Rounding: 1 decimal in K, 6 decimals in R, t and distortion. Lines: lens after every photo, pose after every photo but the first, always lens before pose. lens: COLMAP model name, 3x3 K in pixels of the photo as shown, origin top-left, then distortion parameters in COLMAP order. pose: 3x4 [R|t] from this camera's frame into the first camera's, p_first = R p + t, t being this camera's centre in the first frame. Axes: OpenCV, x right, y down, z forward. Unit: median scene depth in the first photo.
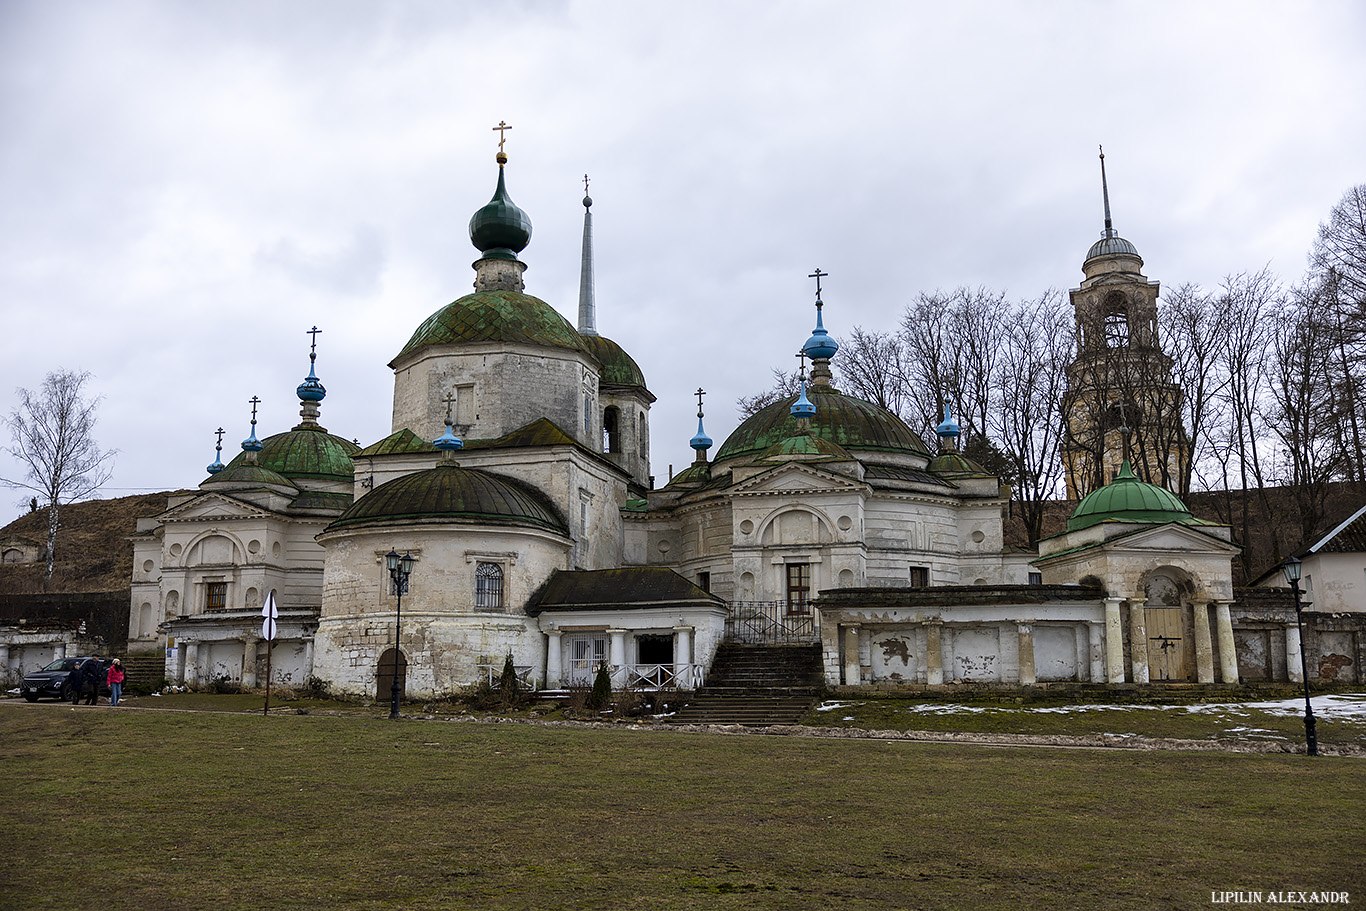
lens RADIAL K [[1393.2, 0, 685.5], [0, 1393.2, 446.5], [0, 0, 1]] dist [0.012229, 0.000000]
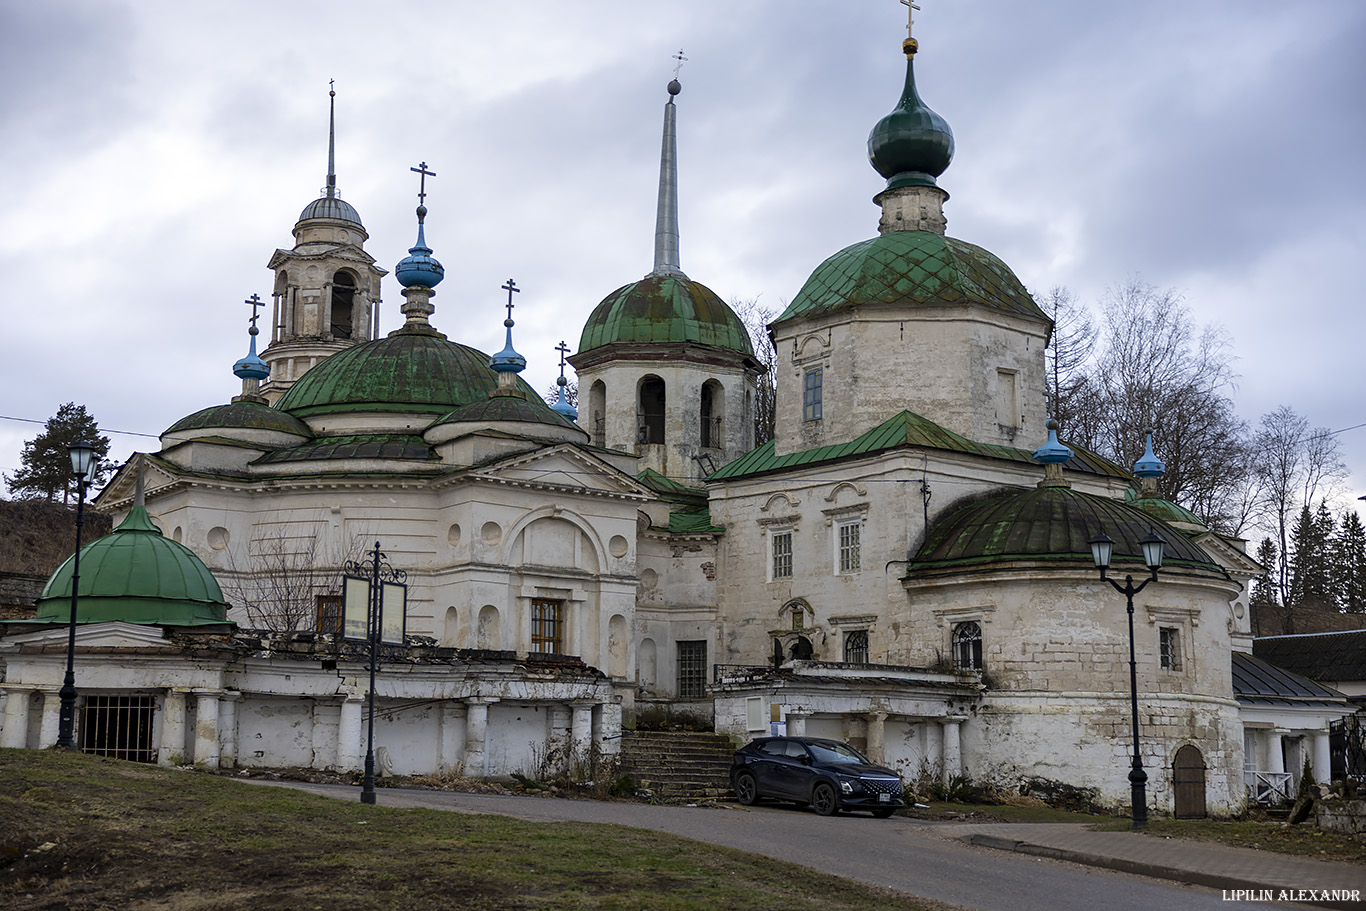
lens RADIAL K [[1791.4, 0, 696.5], [0, 1791.4, 435.3], [0, 0, 1]] dist [0.009485, 0.000000]
pose [[0.616383, 0.160909, 0.770831, -1.020925], [-0.159419, 0.984128, -0.077957, 0.091515], [-0.771141, -0.074833, 0.632252, 0.568077]]
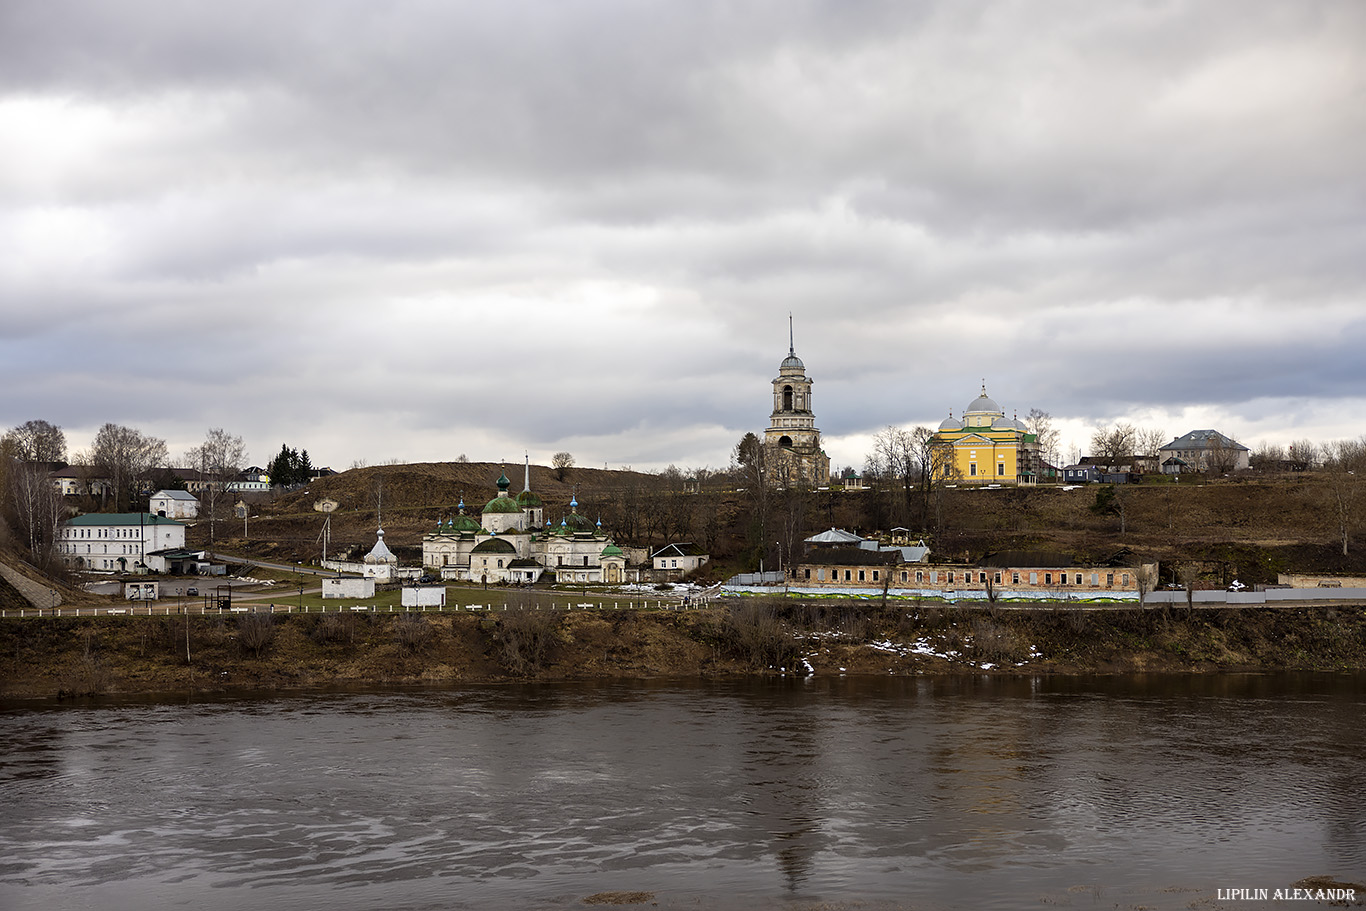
lens RADIAL K [[1791.4, 0, 685.7], [0, 1791.4, 459.8], [0, 0, 1]] dist [0.009485, 0.000000]
pose [[0.996936, 0.000775, -0.078216, 1.101297], [0.012143, 0.986297, 0.164534, -1.404890], [0.077272, -0.164980, 0.983265, -5.630830]]
